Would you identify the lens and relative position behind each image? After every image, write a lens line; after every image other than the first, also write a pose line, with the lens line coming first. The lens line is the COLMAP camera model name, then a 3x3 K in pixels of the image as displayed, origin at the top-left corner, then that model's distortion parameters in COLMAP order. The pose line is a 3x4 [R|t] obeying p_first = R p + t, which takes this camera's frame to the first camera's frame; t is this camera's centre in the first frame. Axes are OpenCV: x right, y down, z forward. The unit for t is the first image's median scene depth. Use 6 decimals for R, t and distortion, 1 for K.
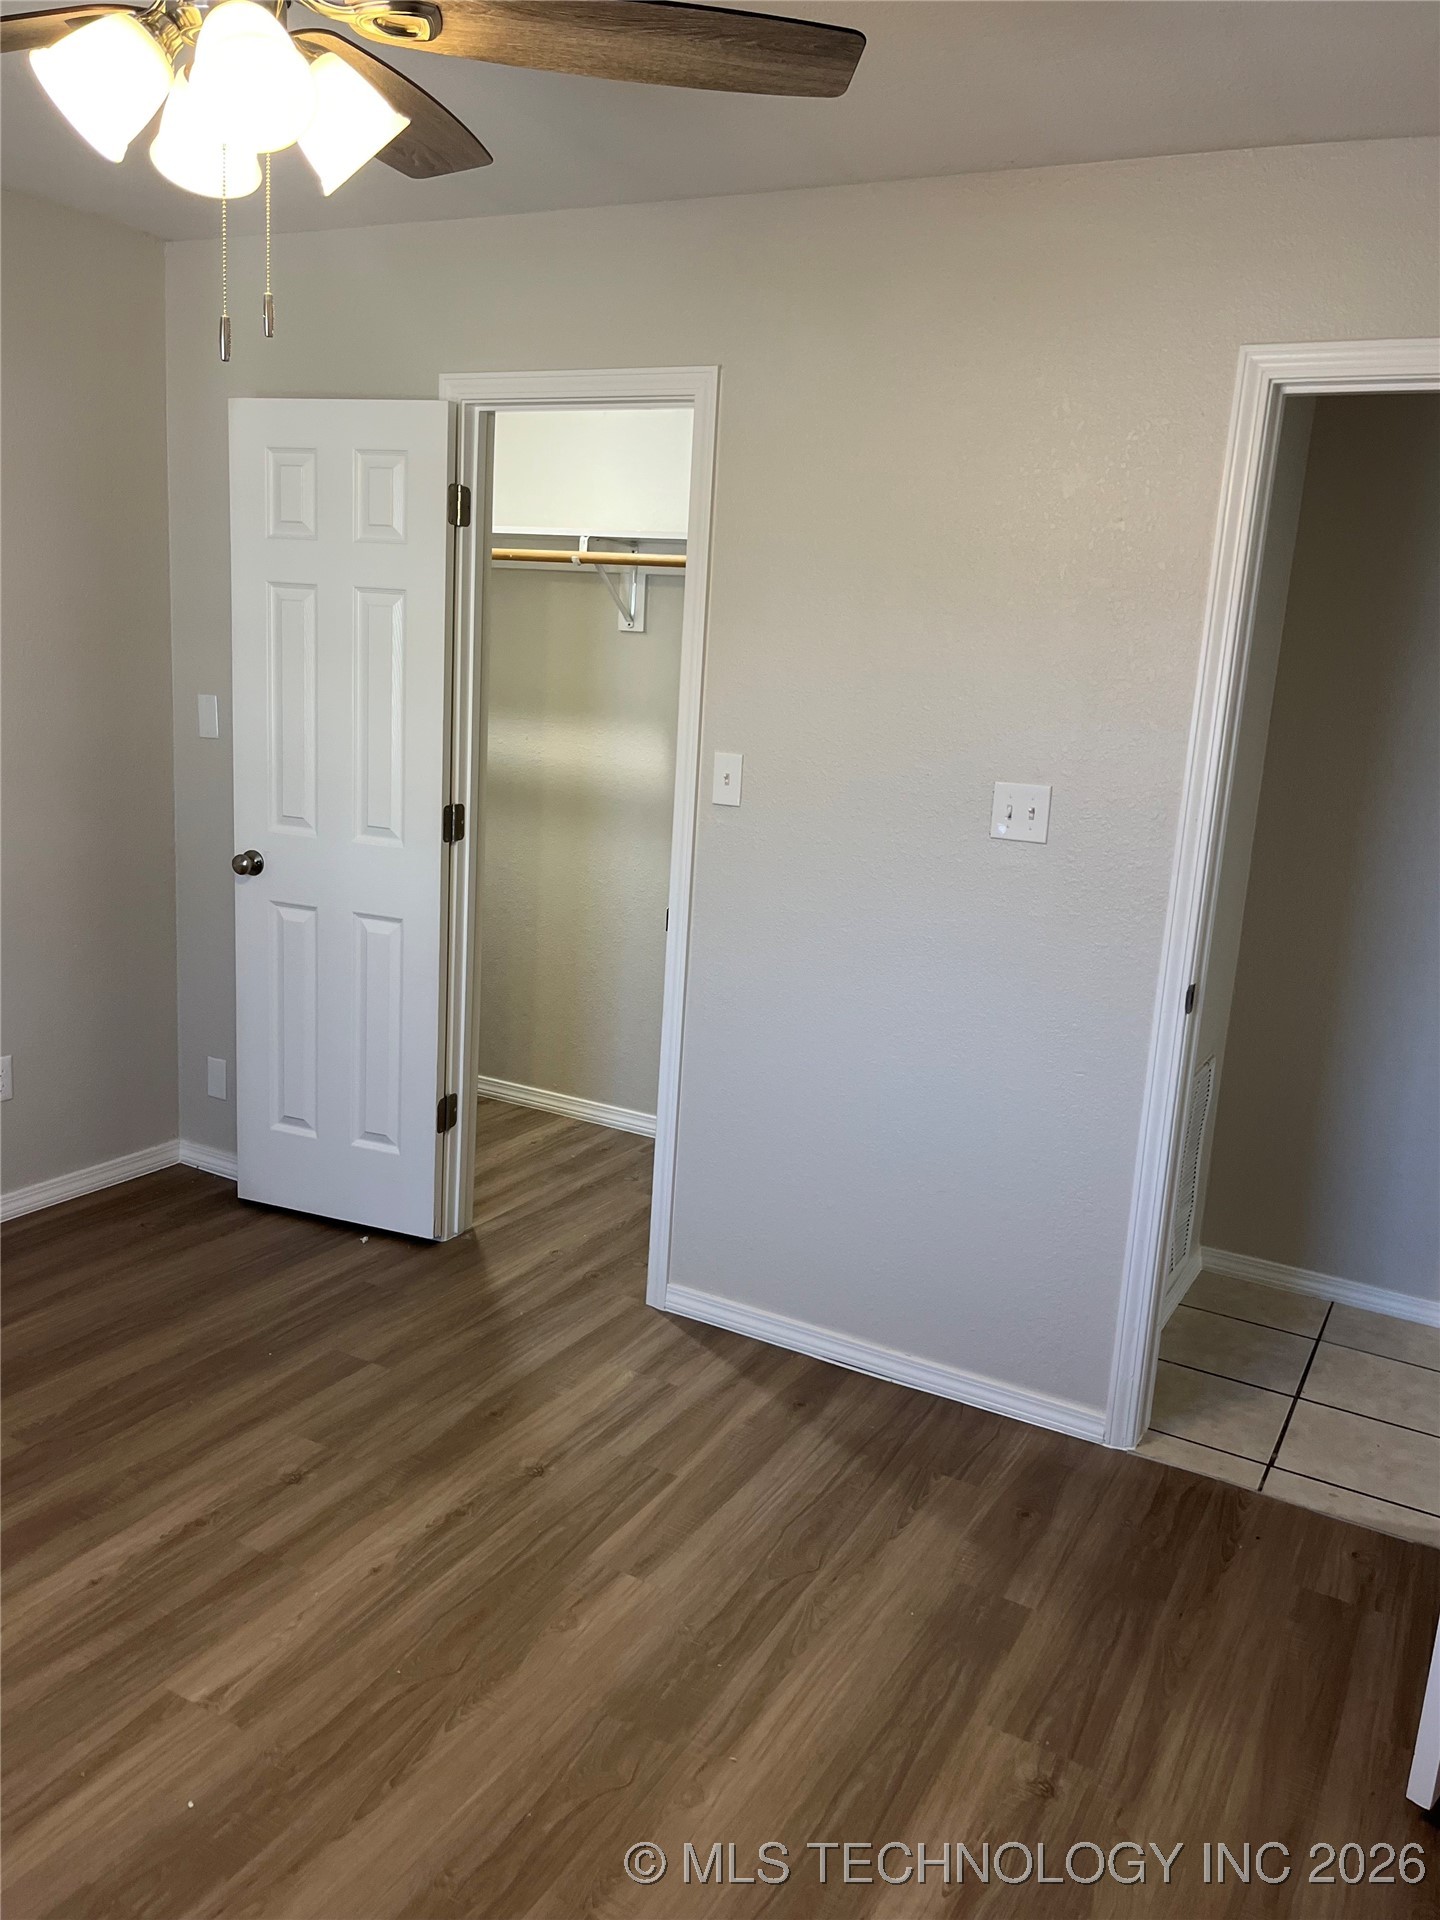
lens RADIAL K [[1508.7, 0, 733.3], [0, 1508.7, 971.9], [0, 0, 1]] dist [0.012098, -0.000403]
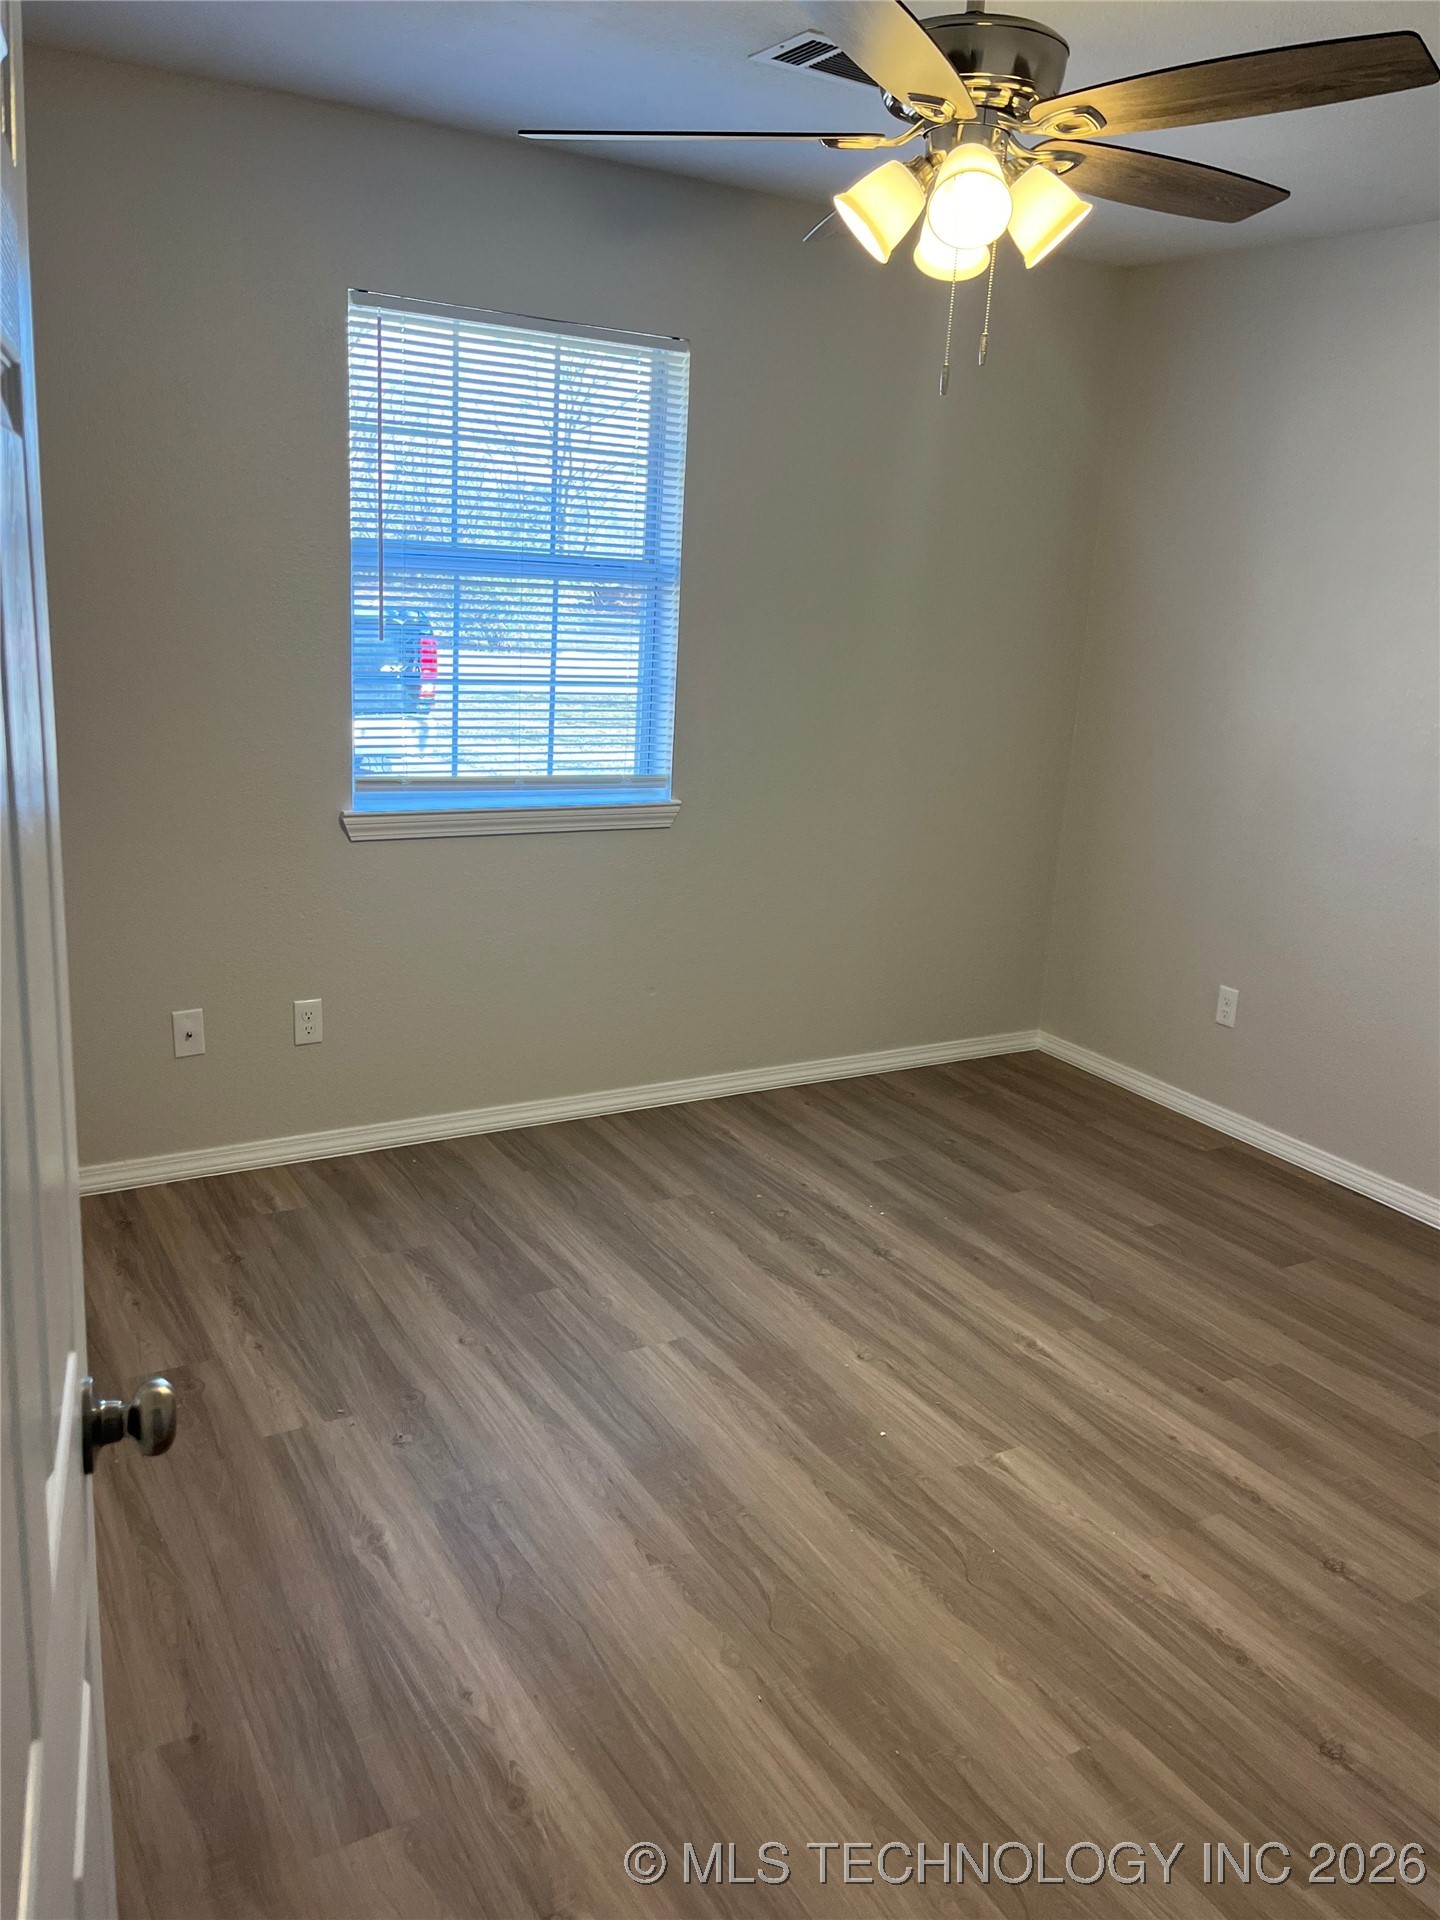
lens RADIAL K [[1508.7, 0, 723.1], [0, 1508.7, 940.5], [0, 0, 1]] dist [0.012098, -0.000403]
pose [[-0.507827, 0.120968, -0.852923, 0.736974], [-0.276123, 0.914996, 0.294174, -0.203676], [0.816007, 0.384901, -0.431258, 1.131664]]
